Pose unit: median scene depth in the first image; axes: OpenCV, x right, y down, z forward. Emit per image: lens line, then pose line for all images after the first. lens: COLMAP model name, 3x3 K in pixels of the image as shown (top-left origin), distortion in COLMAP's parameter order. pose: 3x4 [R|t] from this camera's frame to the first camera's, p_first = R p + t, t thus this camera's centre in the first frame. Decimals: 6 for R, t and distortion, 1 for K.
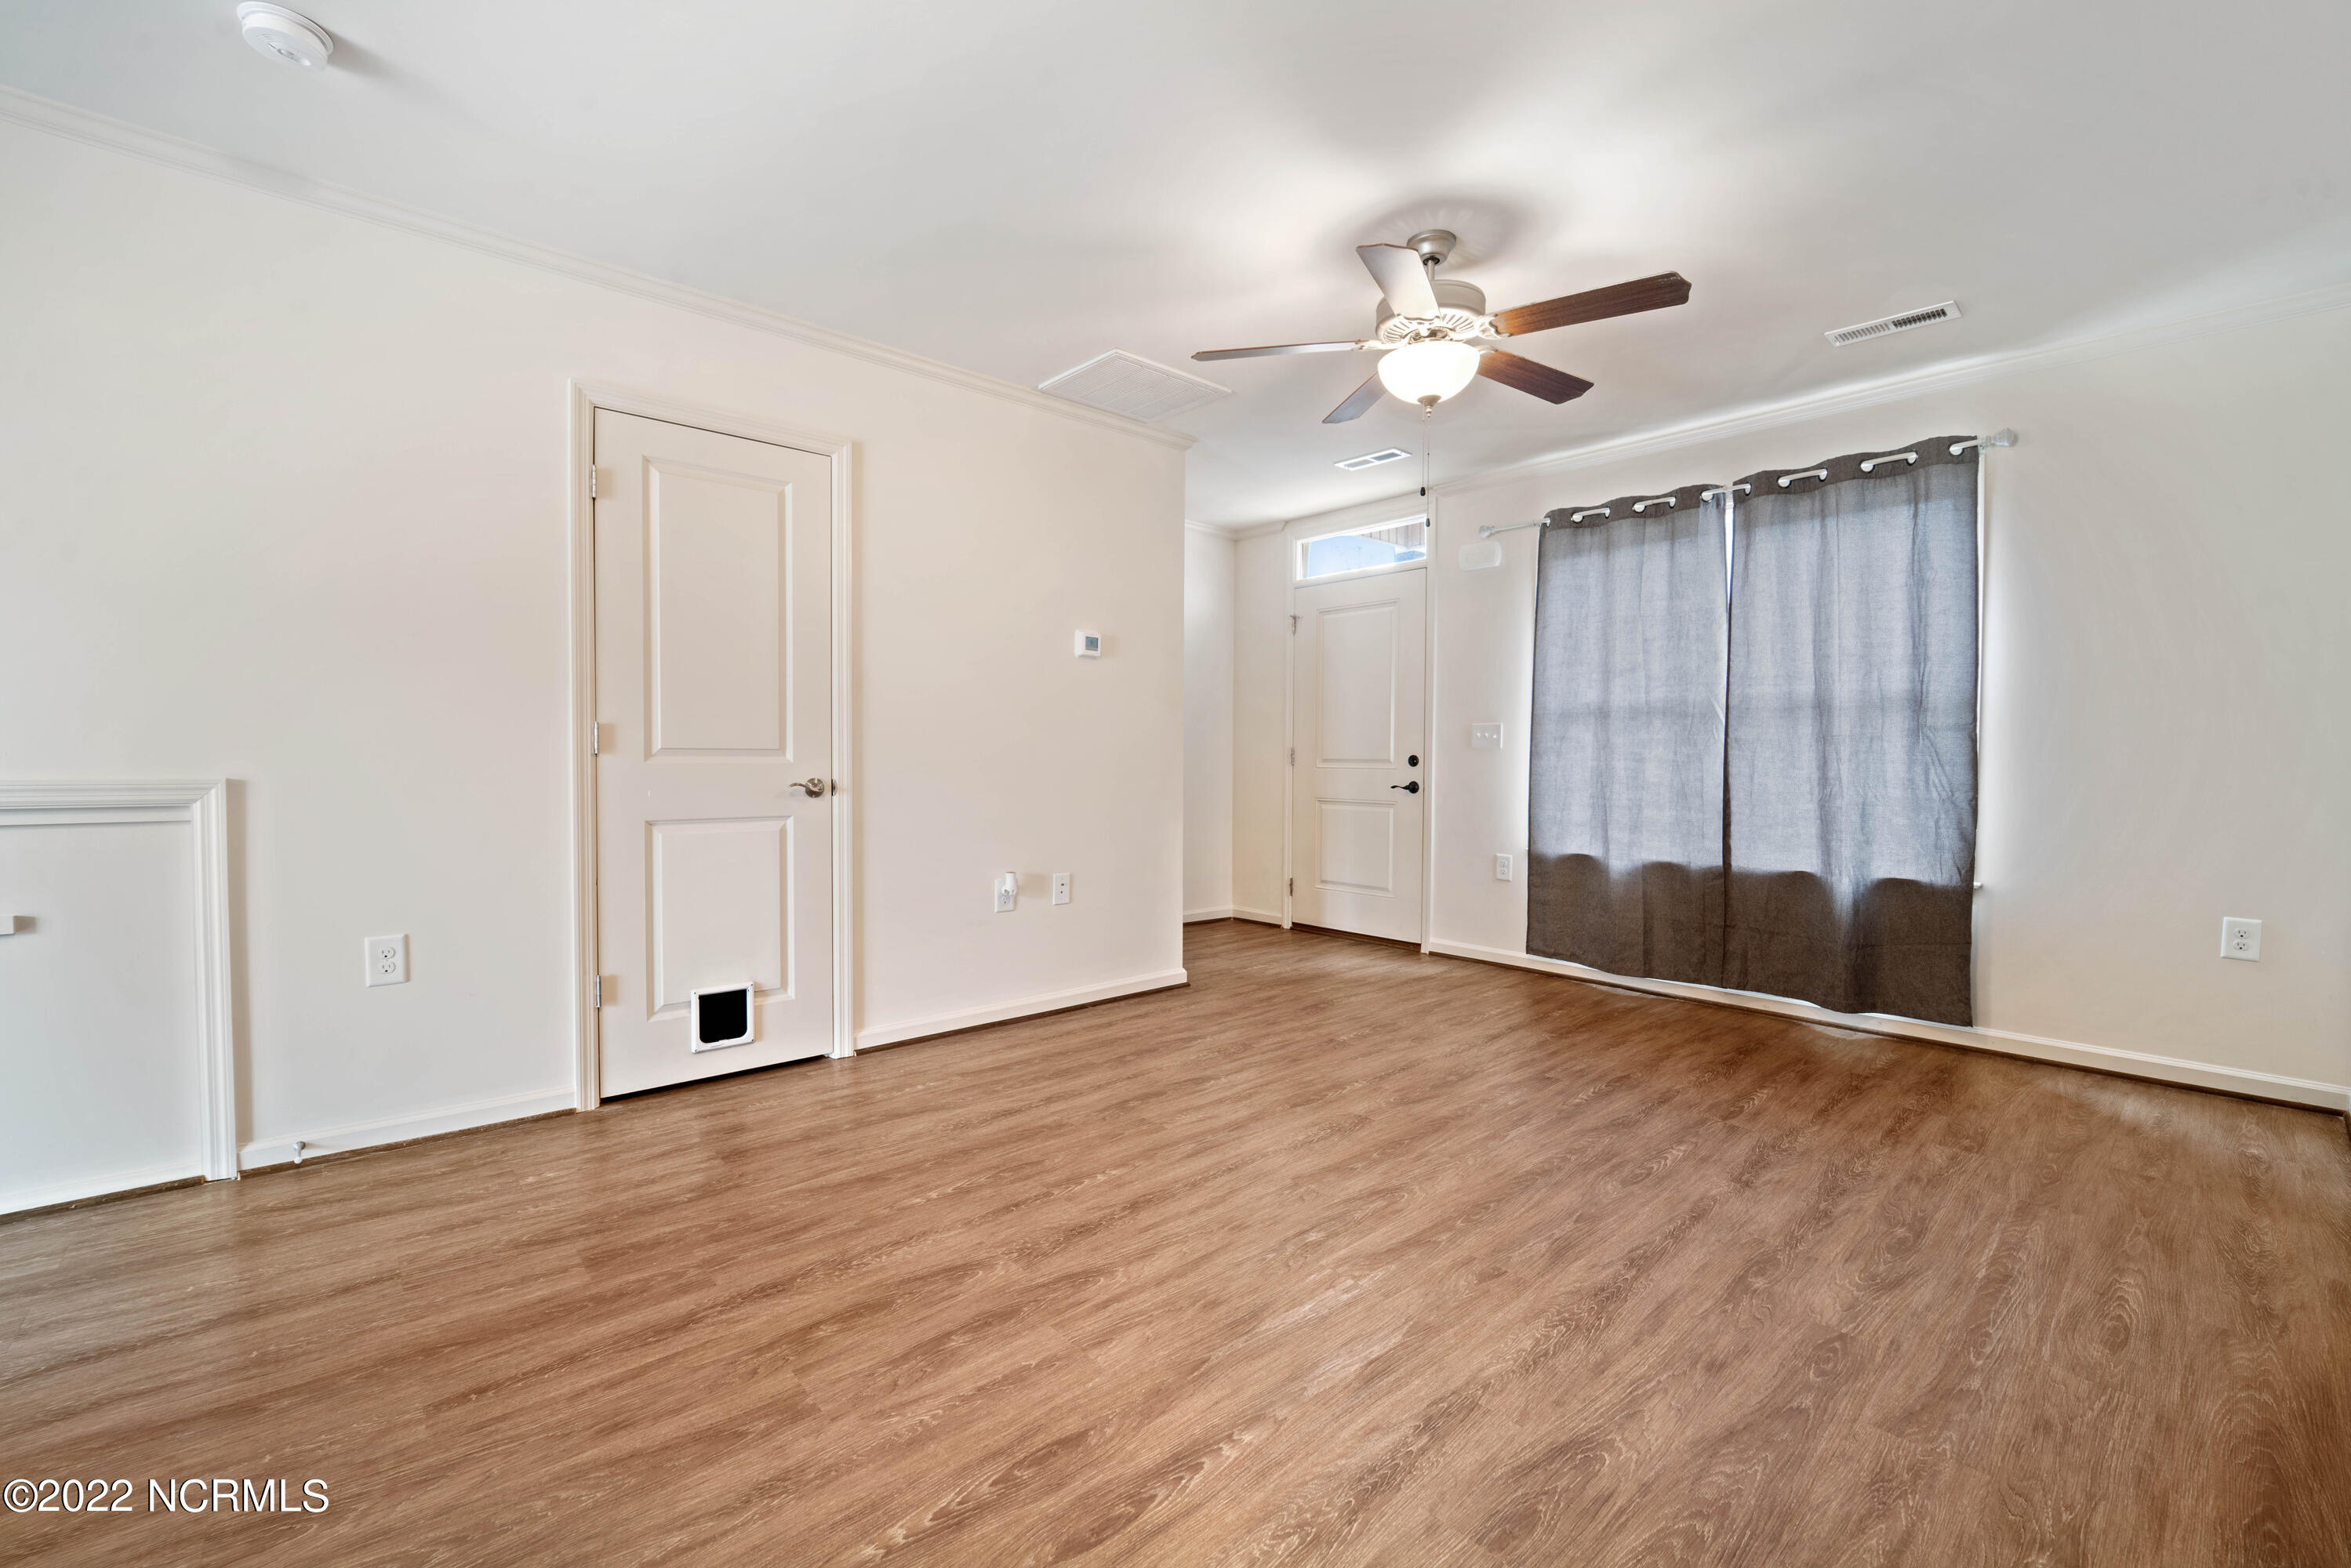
lens RADIAL K [[1003.5, 0, 1176.2], [0, 1003.5, 774.4], [0, 0, 1]] dist [-0.001271, -0.000027]
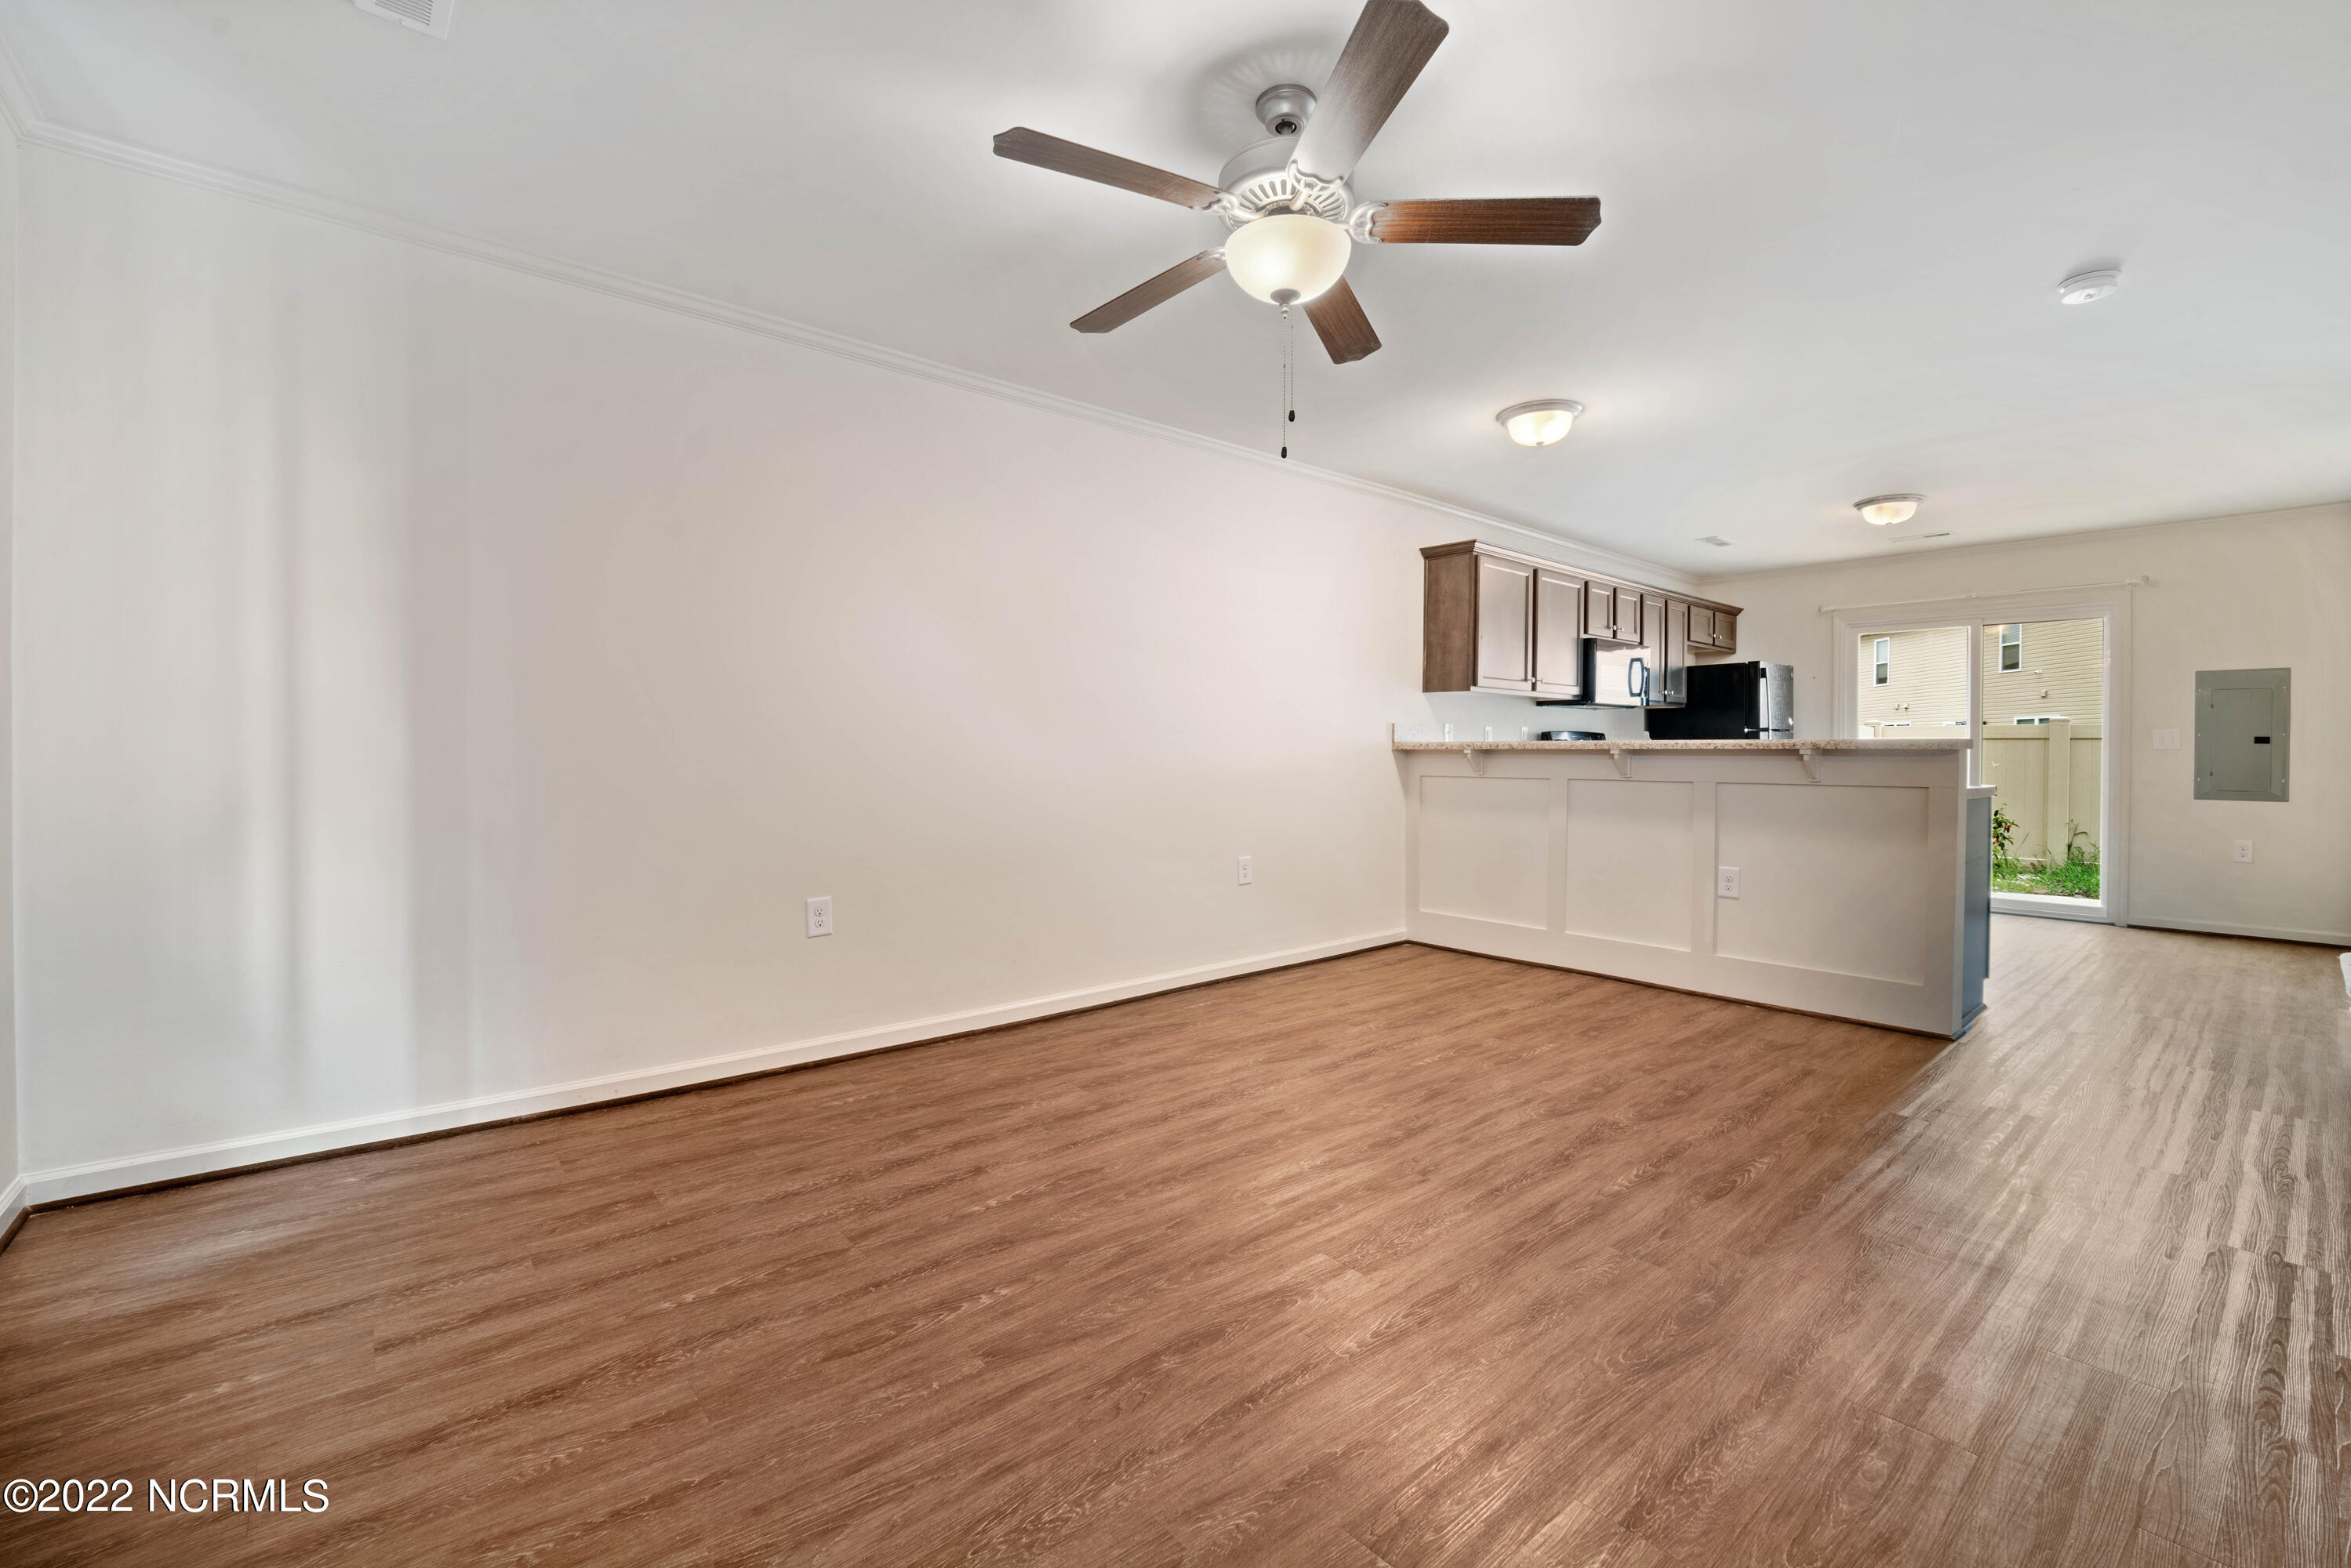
lens RADIAL K [[1003.5, 0, 1174.5], [0, 1003.5, 769.1], [0, 0, 1]] dist [-0.001271, -0.000027]
pose [[-0.999297, -0.016634, 0.033601, 0.383867], [-0.015368, 0.999175, 0.037585, -0.040823], [-0.034198, 0.037042, -0.998728, 2.233851]]
